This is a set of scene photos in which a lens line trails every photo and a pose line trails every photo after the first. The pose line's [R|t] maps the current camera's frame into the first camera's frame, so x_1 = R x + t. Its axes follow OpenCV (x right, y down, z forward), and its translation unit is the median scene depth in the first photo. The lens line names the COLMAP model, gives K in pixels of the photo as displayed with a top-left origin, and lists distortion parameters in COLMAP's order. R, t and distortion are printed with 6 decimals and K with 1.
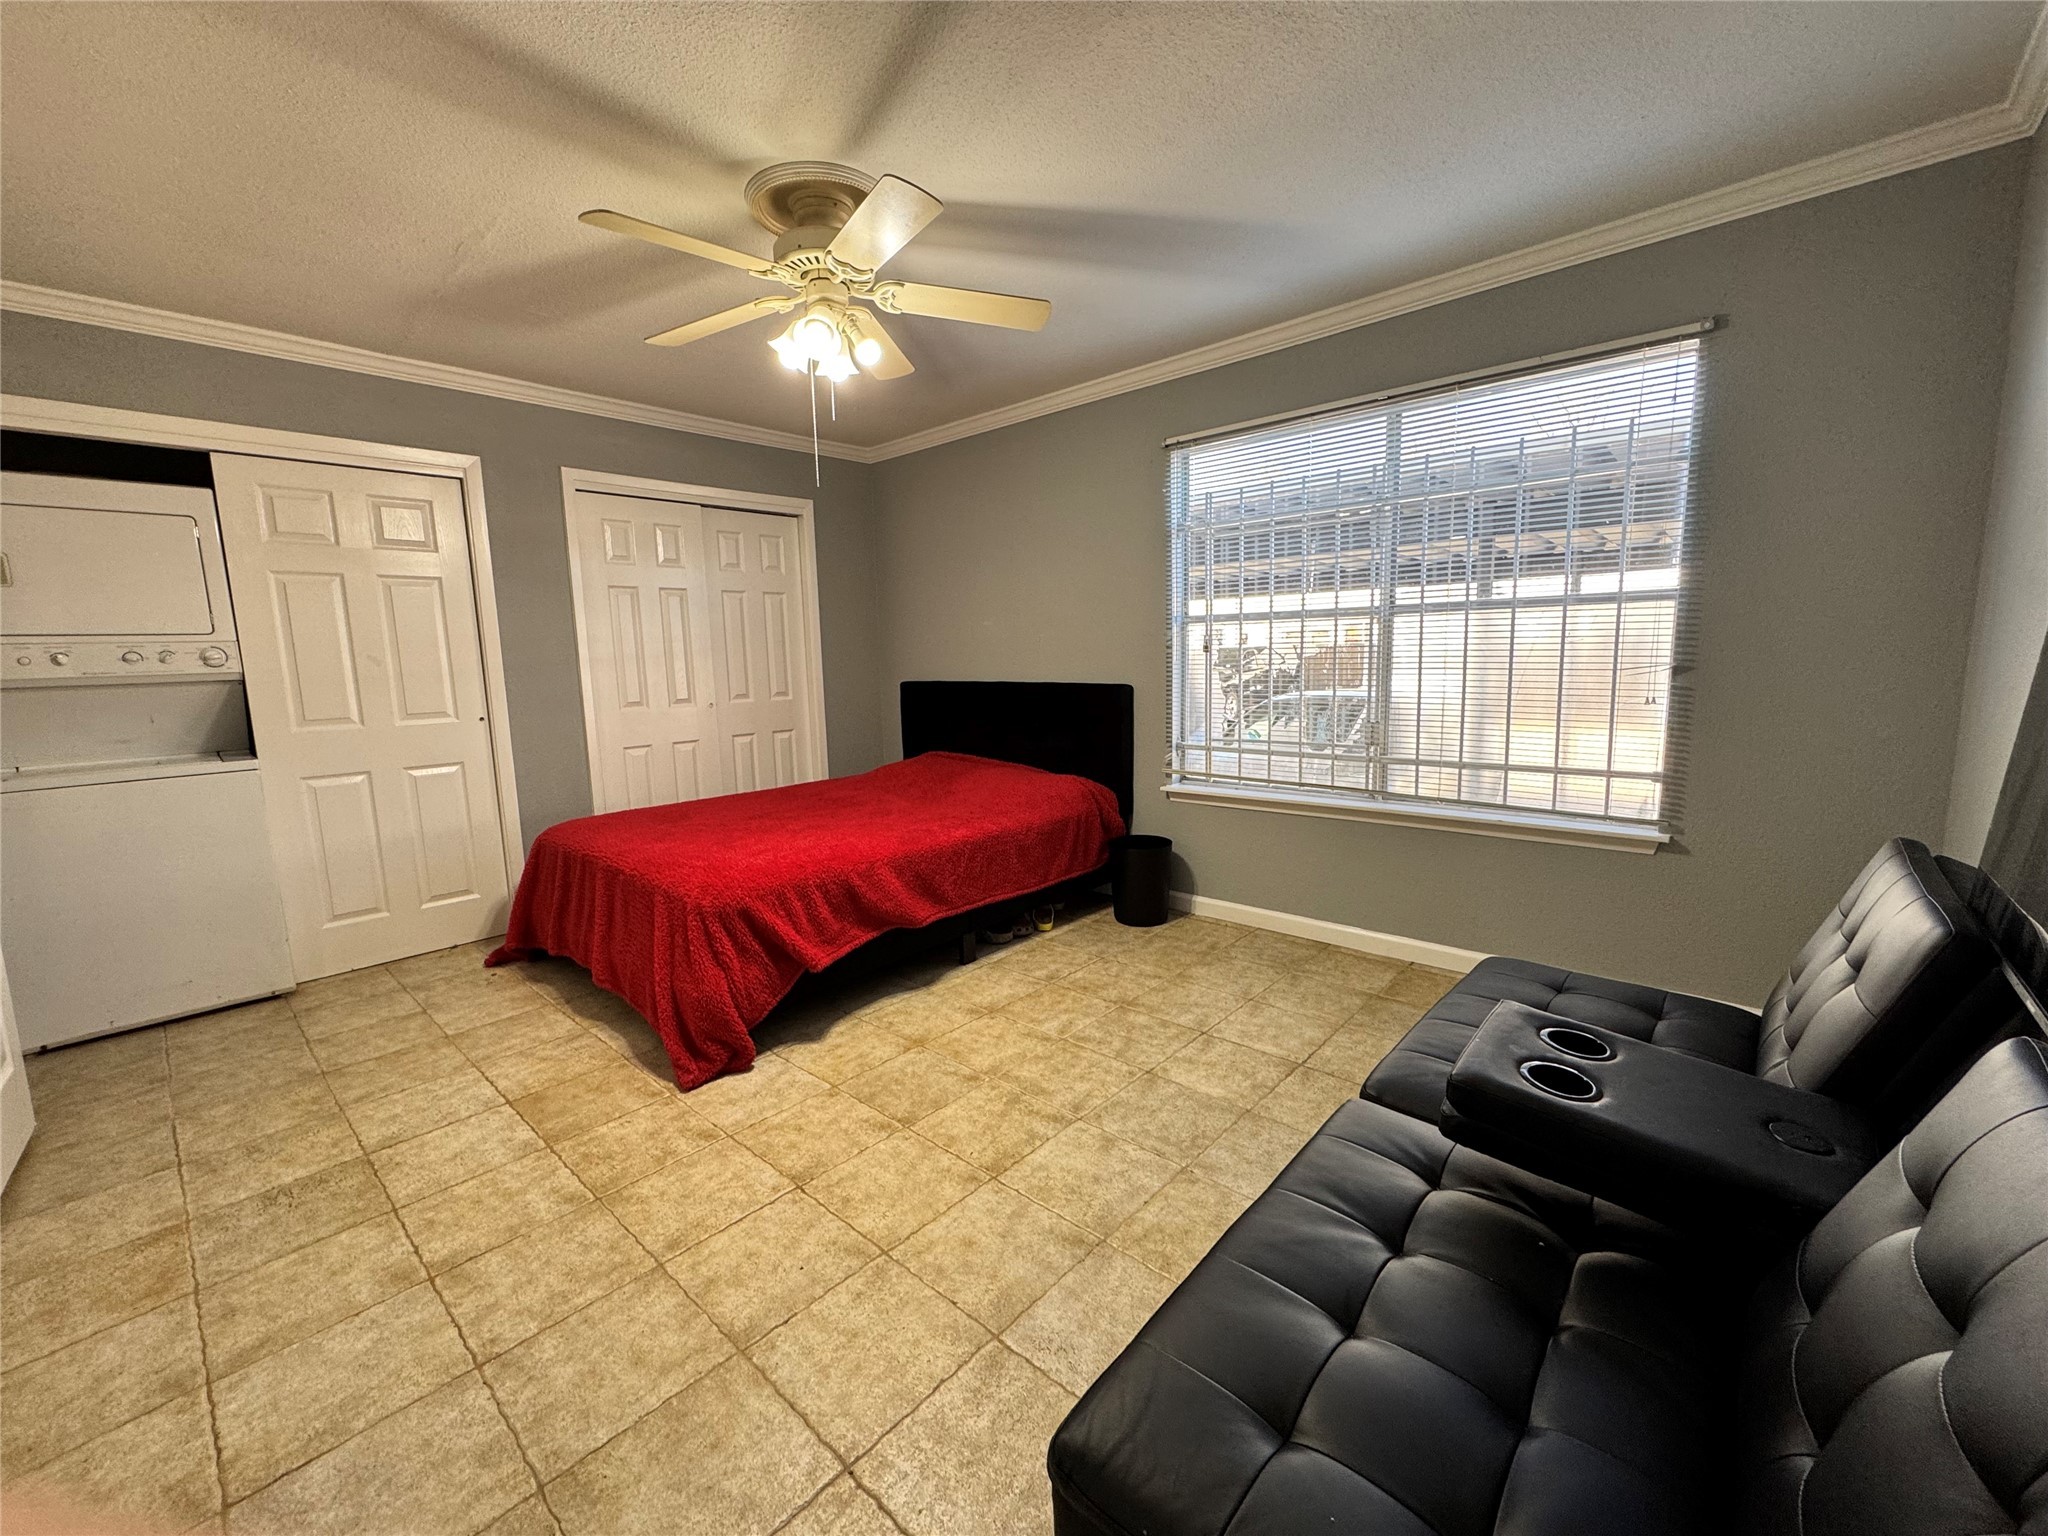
lens RADIAL K [[817.3, 0, 1024.9], [0, 817.3, 768.0], [0, 0, 1]] dist [-0.004669, 0.000219]
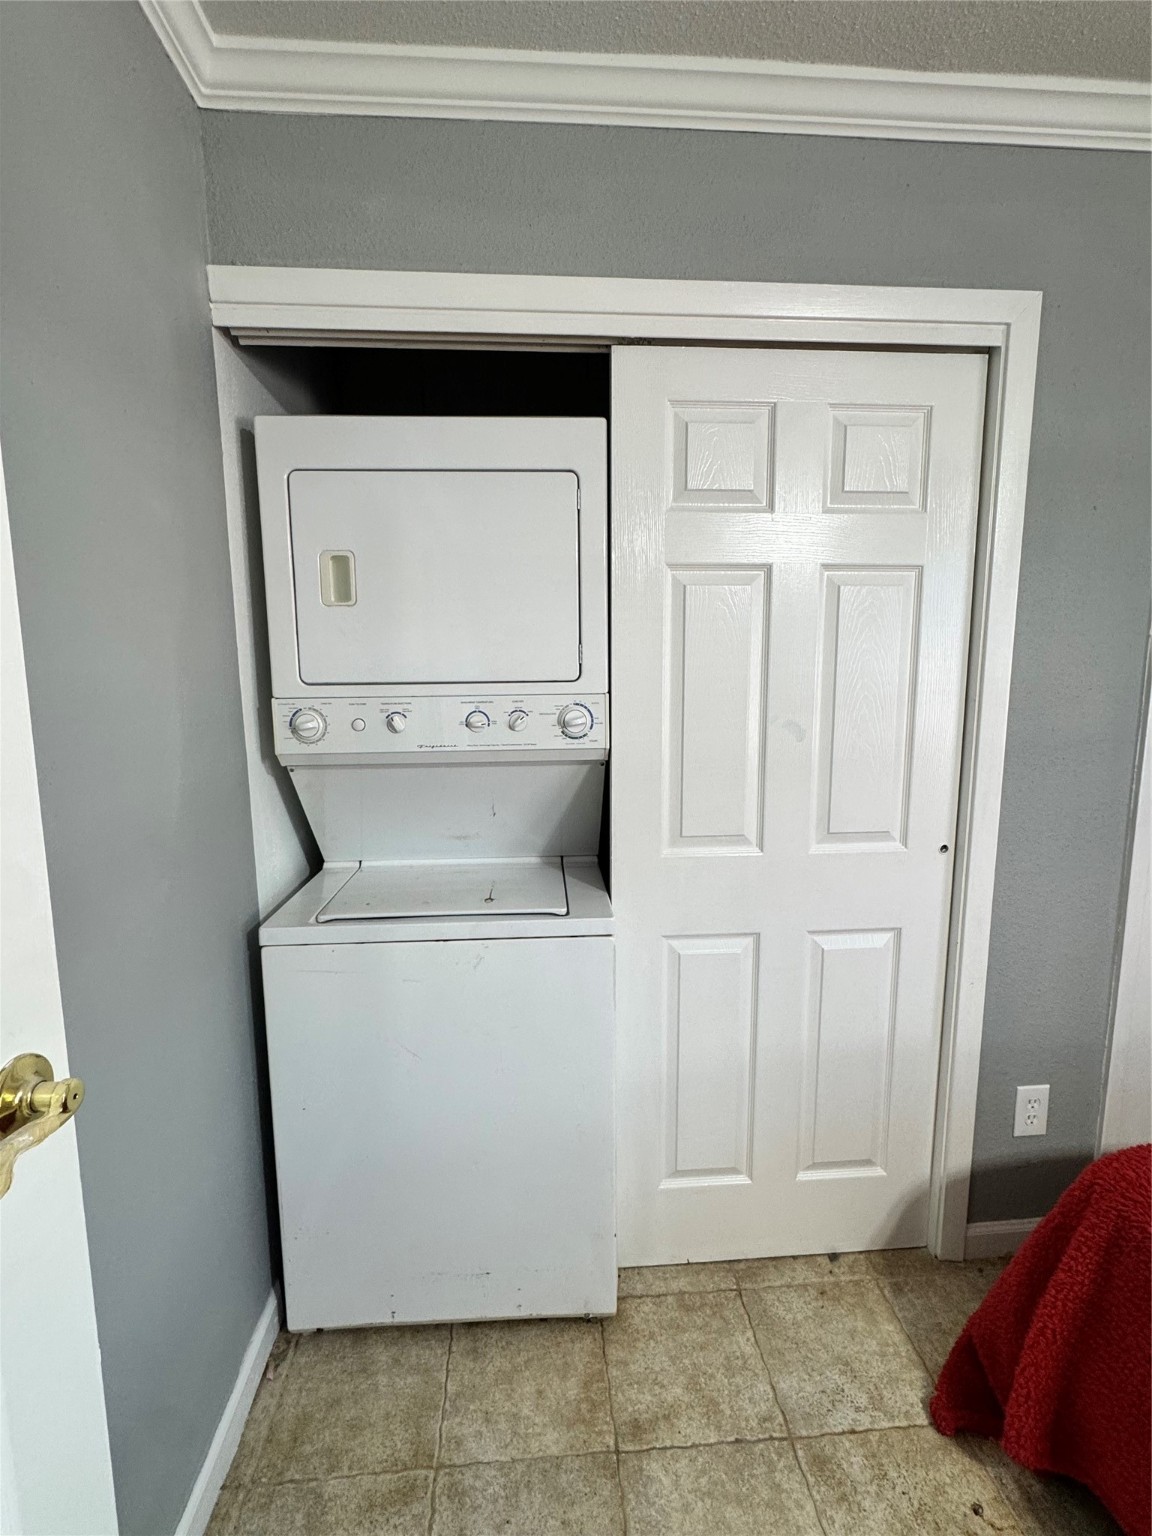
lens RADIAL K [[709.3, 0, 574.0], [0, 709.3, 774.6], [0, 0, 1]] dist [-0.017478, -0.000070]
pose [[0.723071, 0.122395, -0.679844, -0.723412], [-0.107285, 0.992133, 0.064511, -0.144831], [0.682392, 0.026291, 0.730514, 0.703781]]
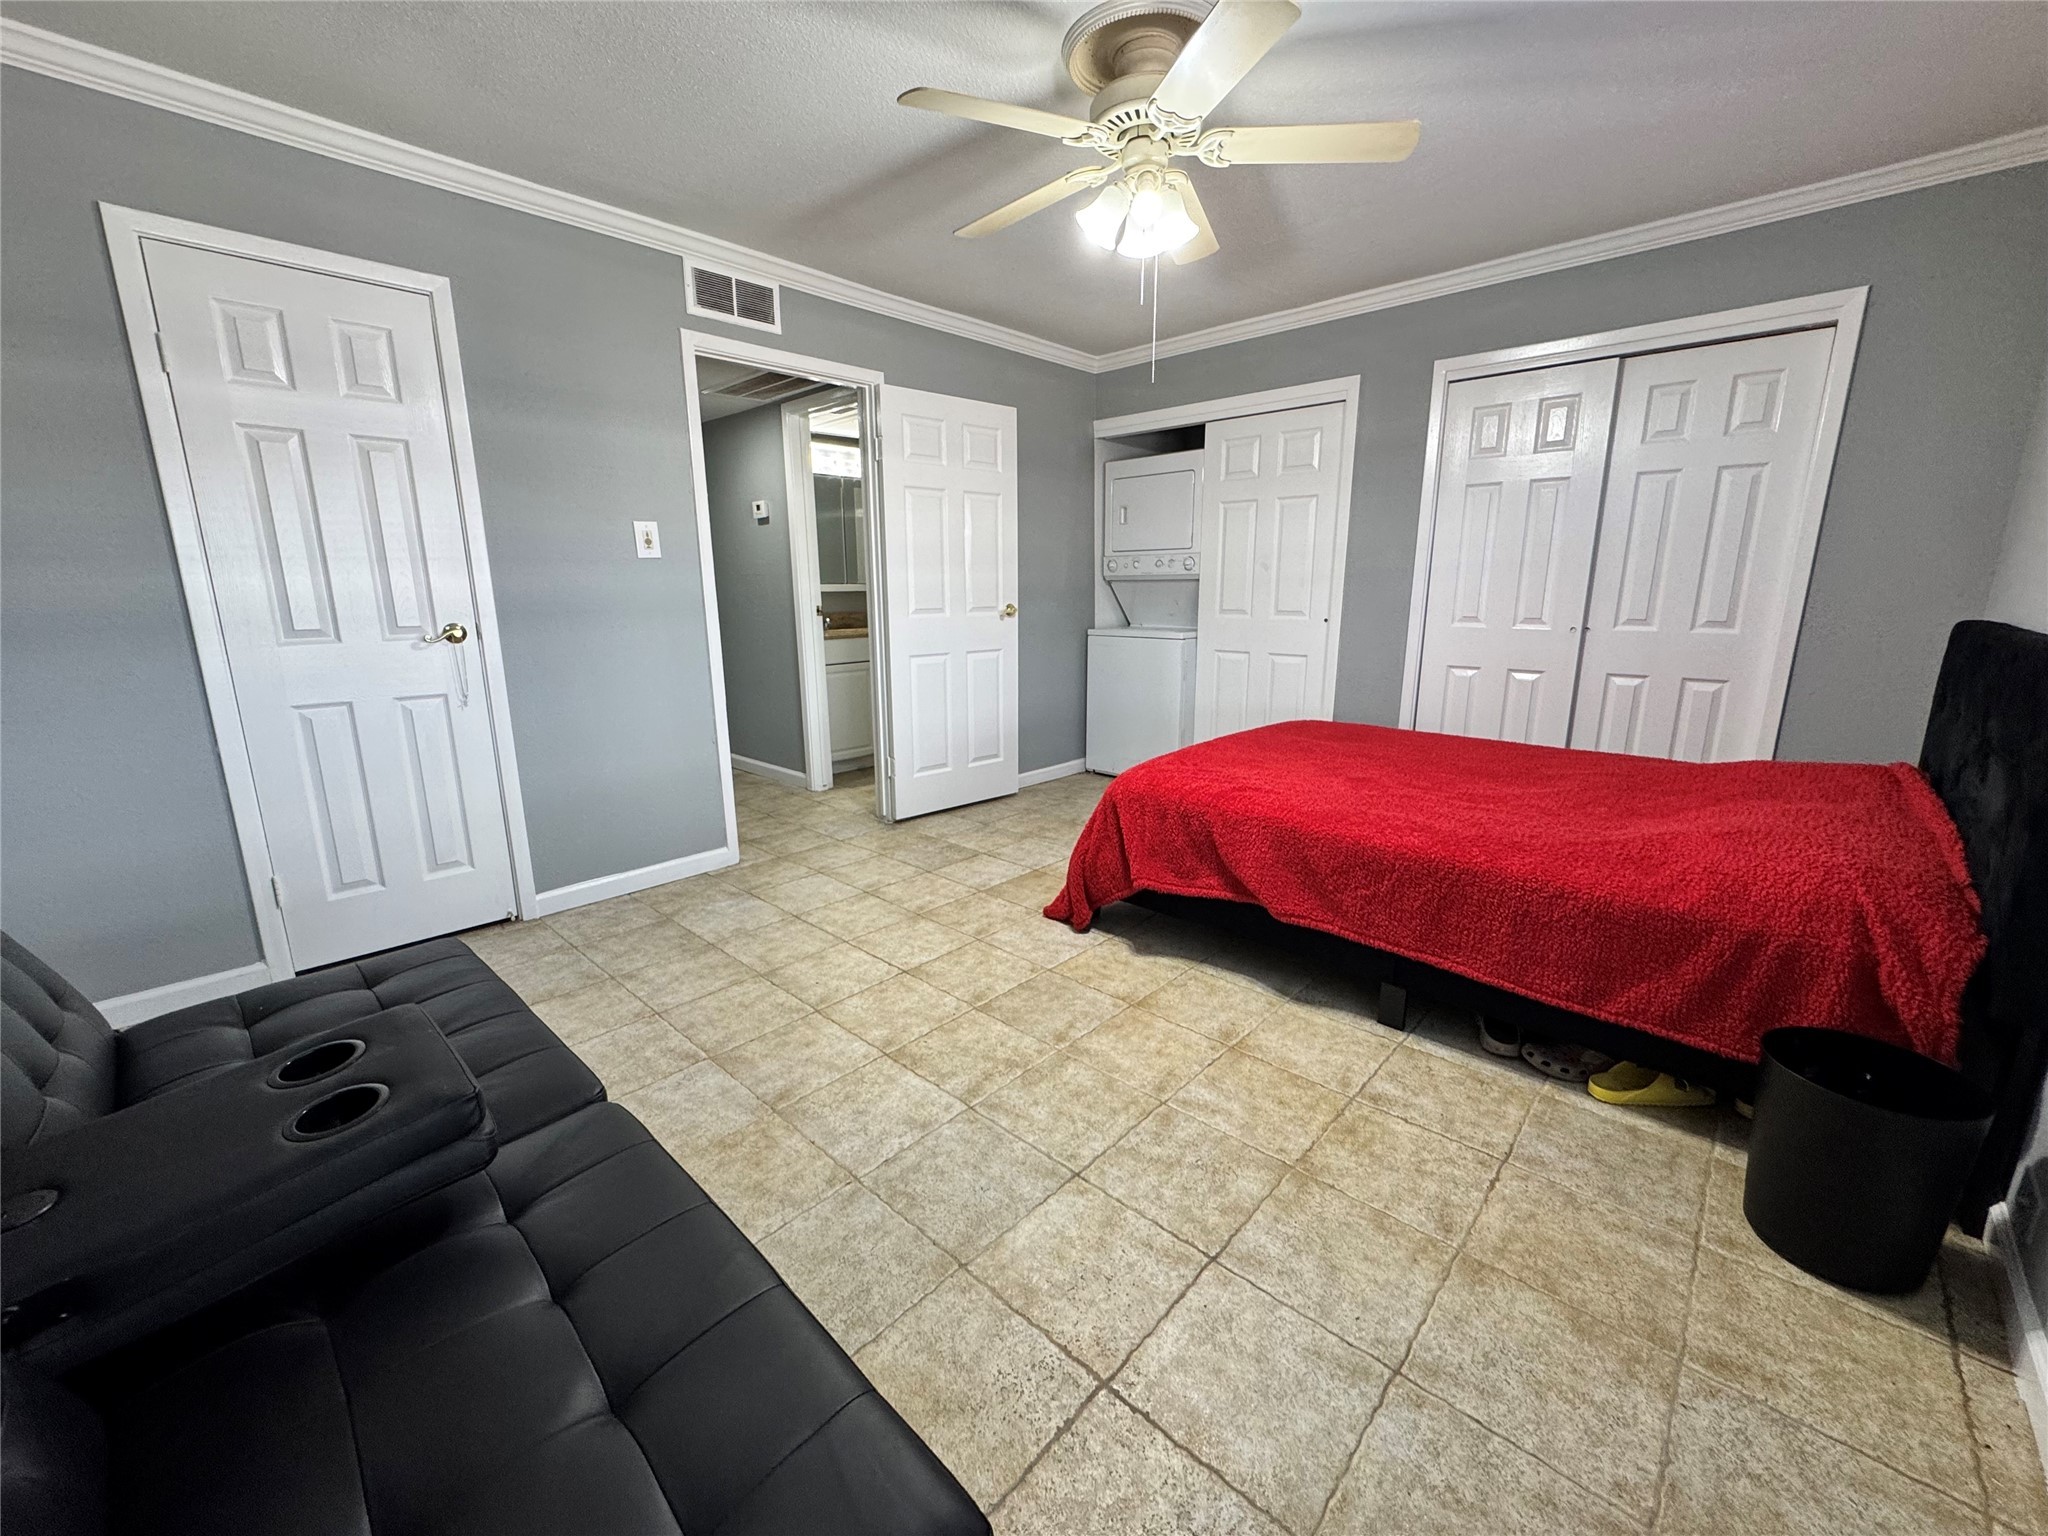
lens RADIAL K [[817.3, 0, 1024.9], [0, 817.3, 768.0], [0, 0, 1]] dist [-0.004669, 0.000219]
pose [[-0.016265, 0.250411, -0.968003, 0.661134], [-0.131395, 0.959200, 0.250342, -0.122936], [0.991197, 0.131262, 0.017301, 0.788796]]
